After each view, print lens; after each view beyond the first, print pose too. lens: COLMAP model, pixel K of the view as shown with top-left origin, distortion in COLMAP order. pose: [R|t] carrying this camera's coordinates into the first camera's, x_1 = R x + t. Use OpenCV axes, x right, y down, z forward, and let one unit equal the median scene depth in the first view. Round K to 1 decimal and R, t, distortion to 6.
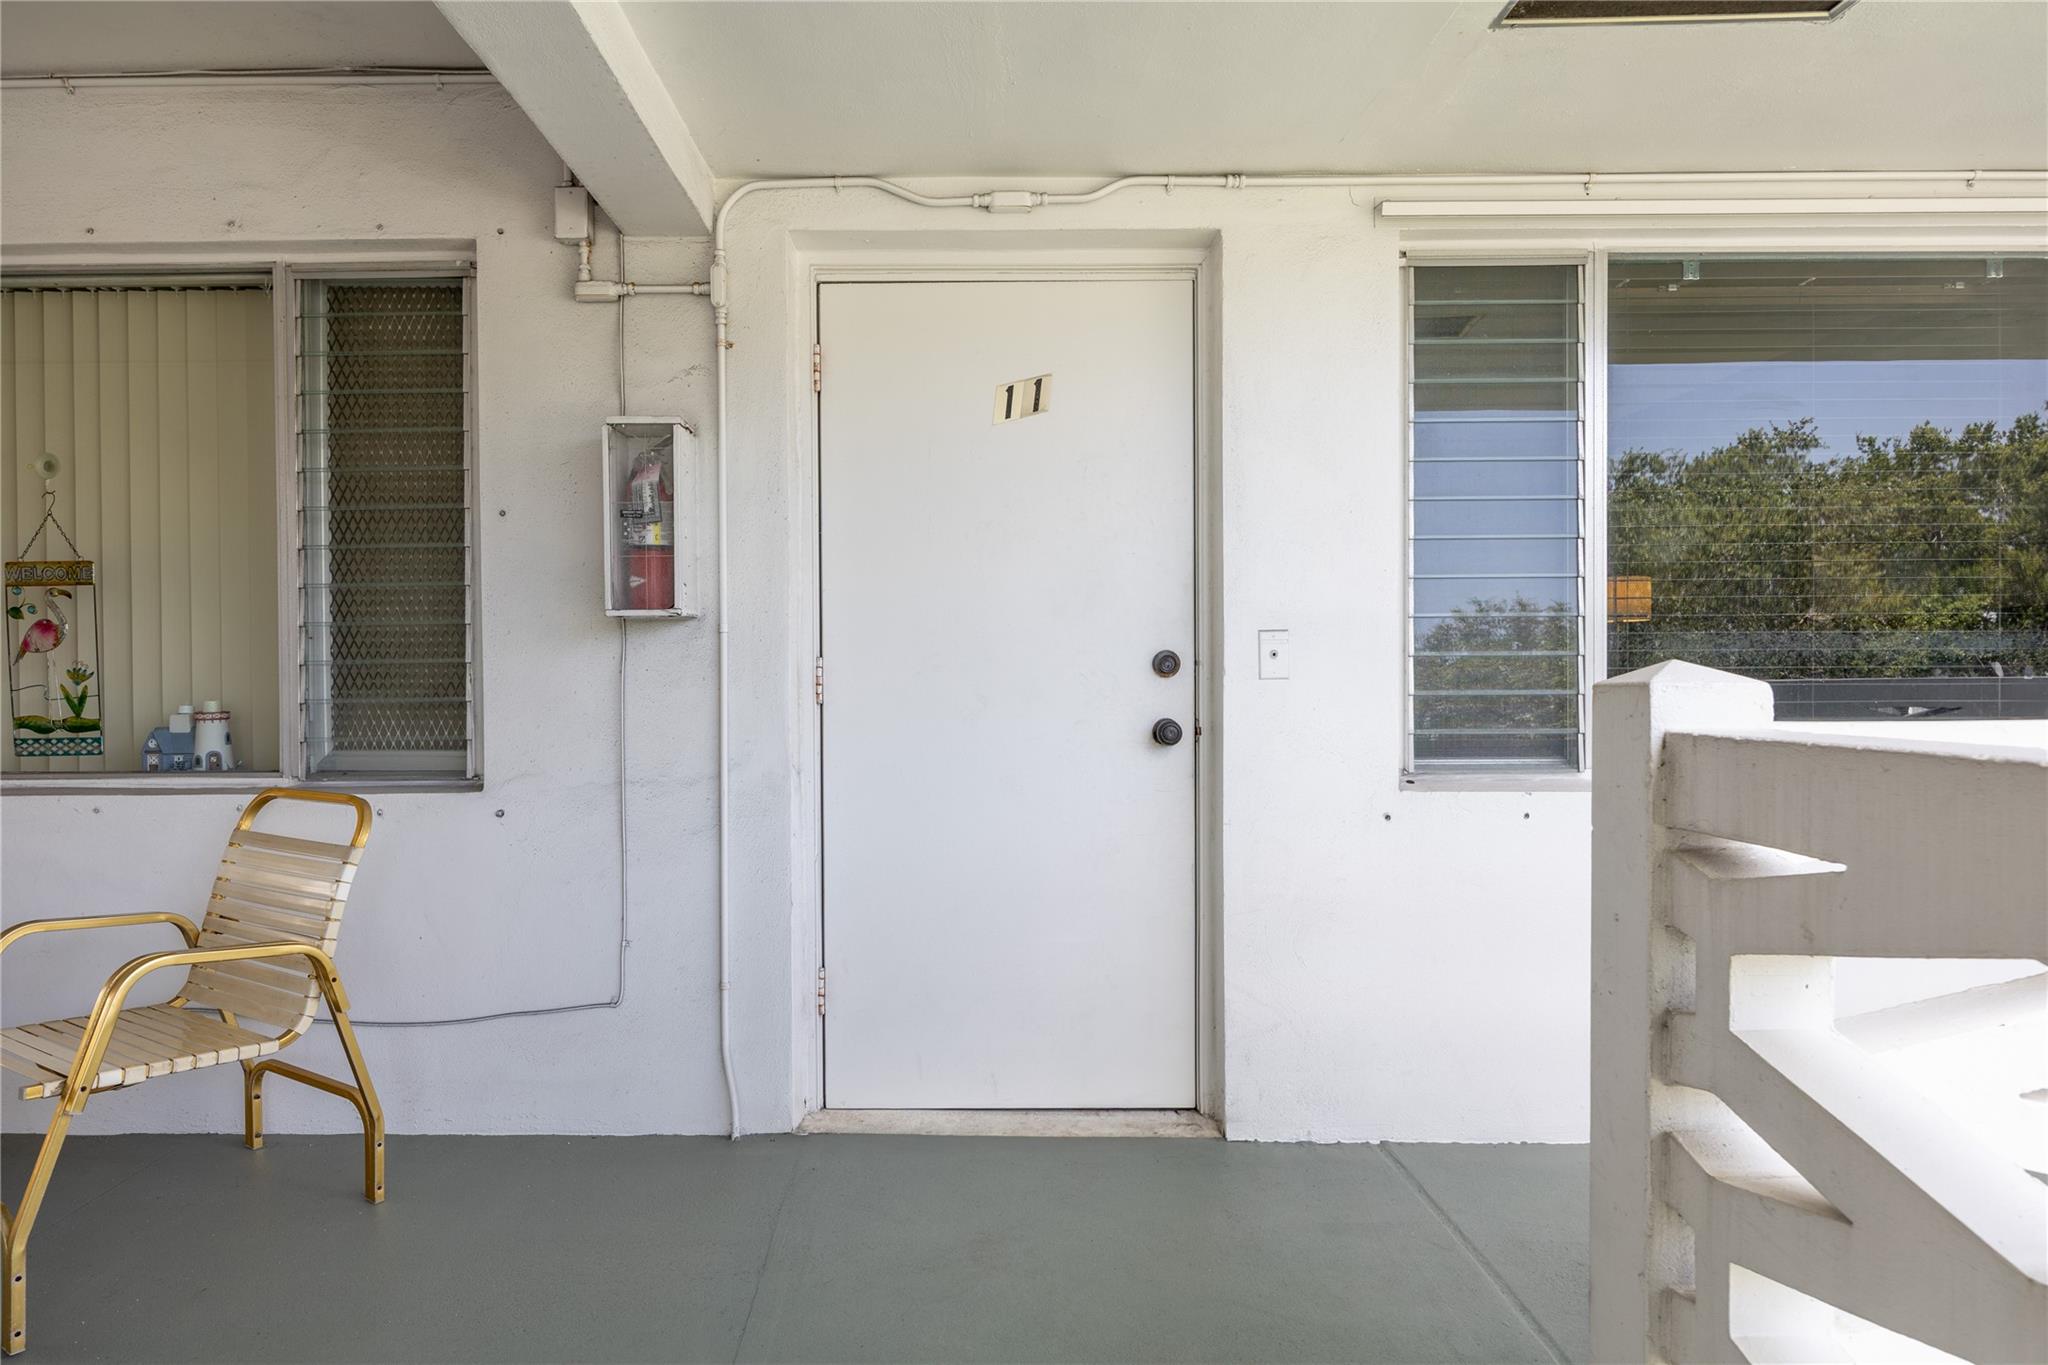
lens RADIAL K [[1090.2, 0, 1015.3], [0, 1090.2, 680.8], [0, 0, 1]] dist [-0.001459, -0.001155]
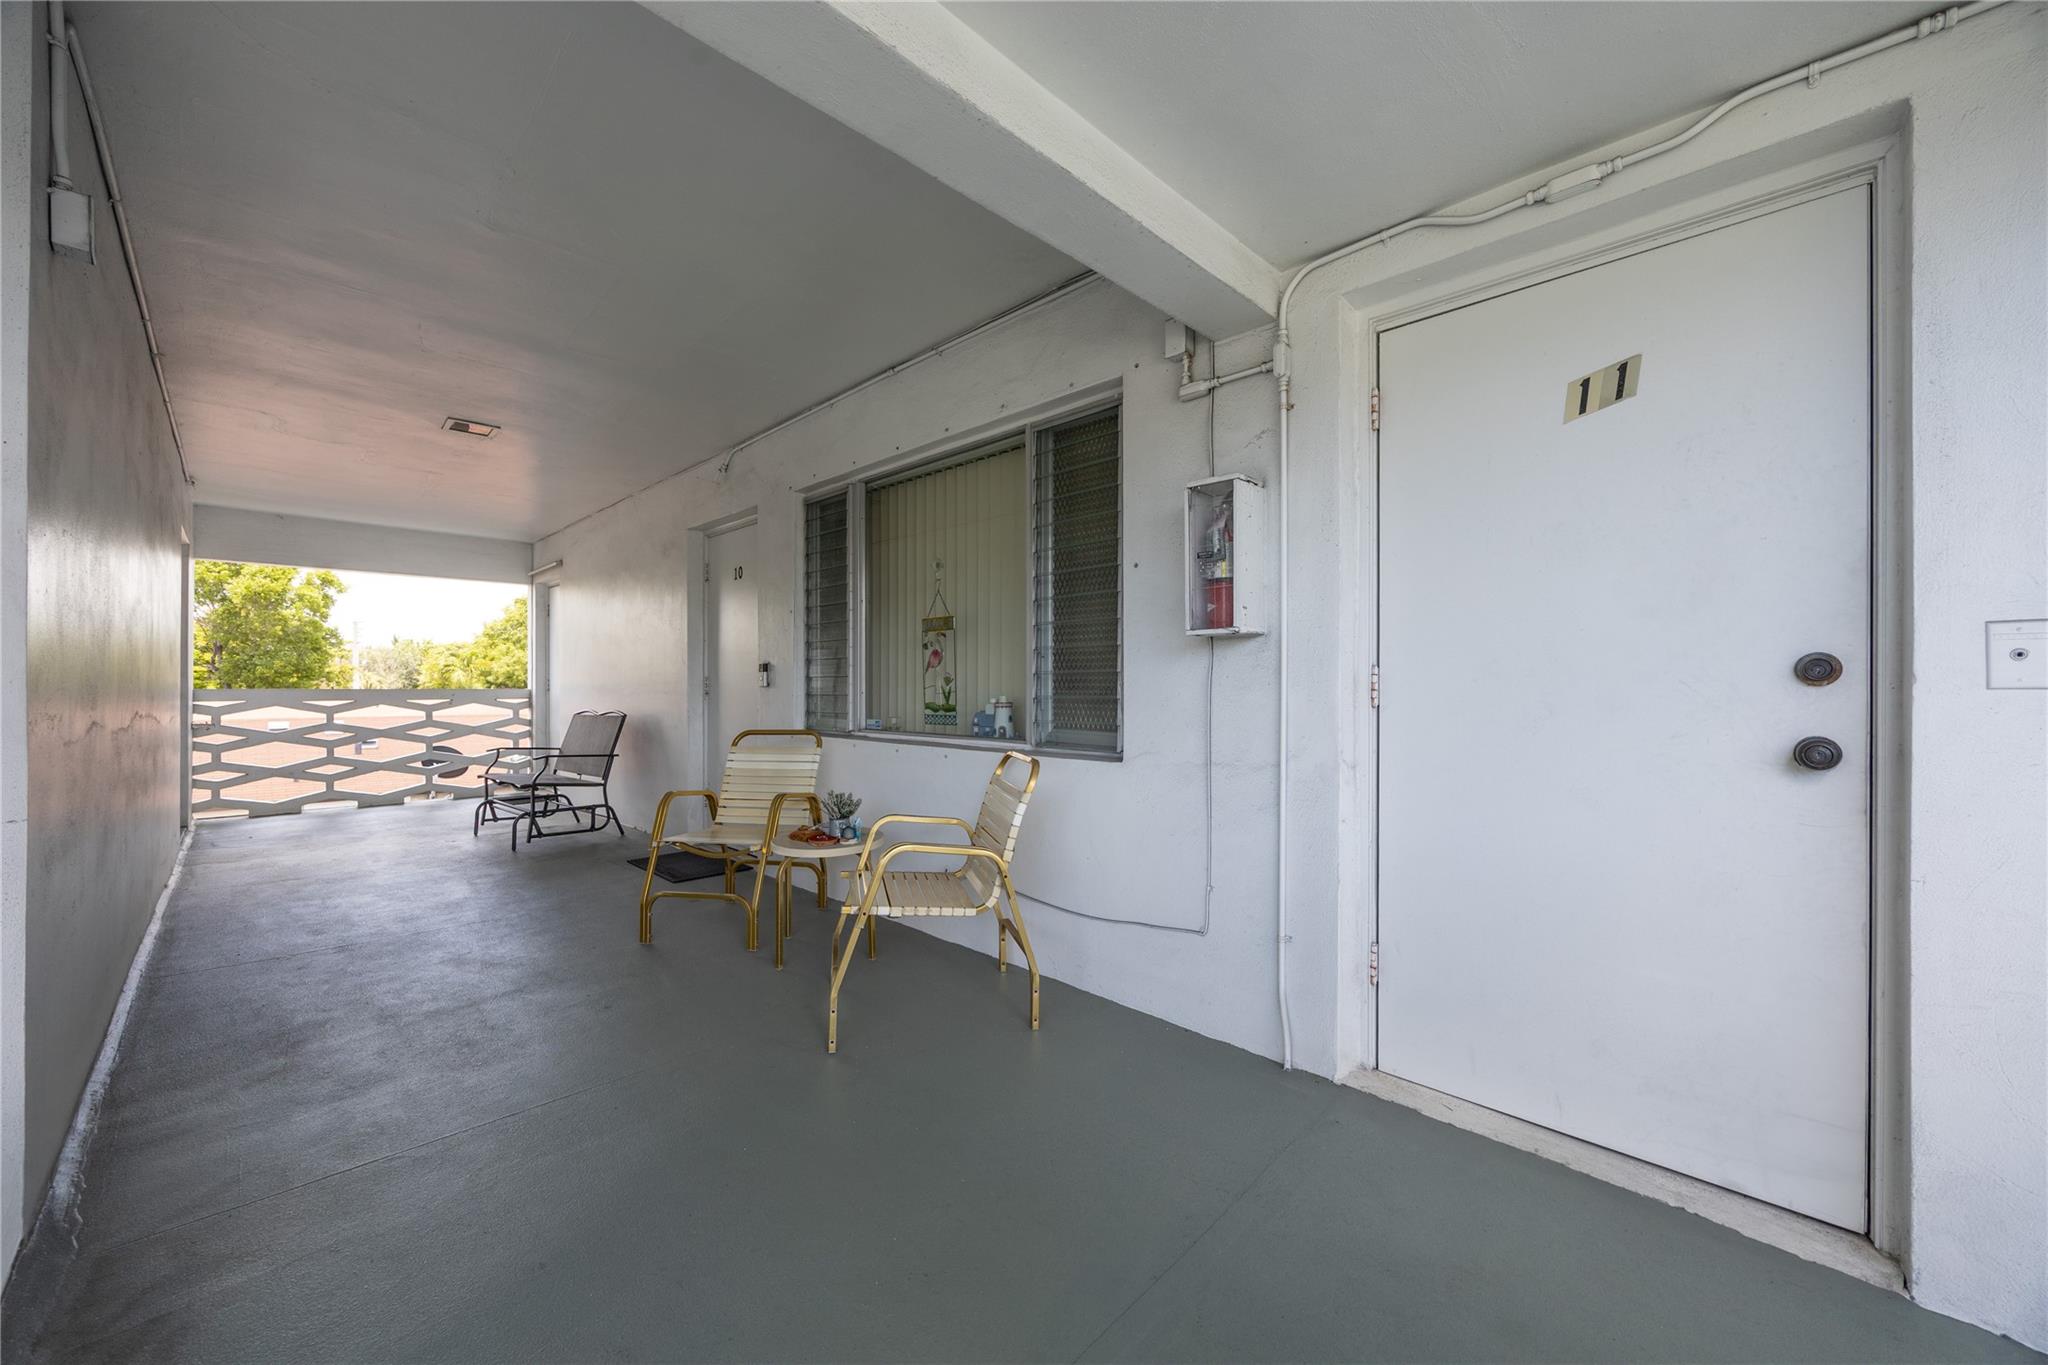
lens RADIAL K [[779.2, 0, 1025.2], [0, 779.2, 684.7], [0, 0, 1]] dist [-0.002706, 0.000029]
pose [[0.709438, 0.005892, -0.704743, 0.135533], [-0.010346, 0.999944, -0.002055, 0.003501], [0.704692, 0.008749, 0.709459, 0.184790]]
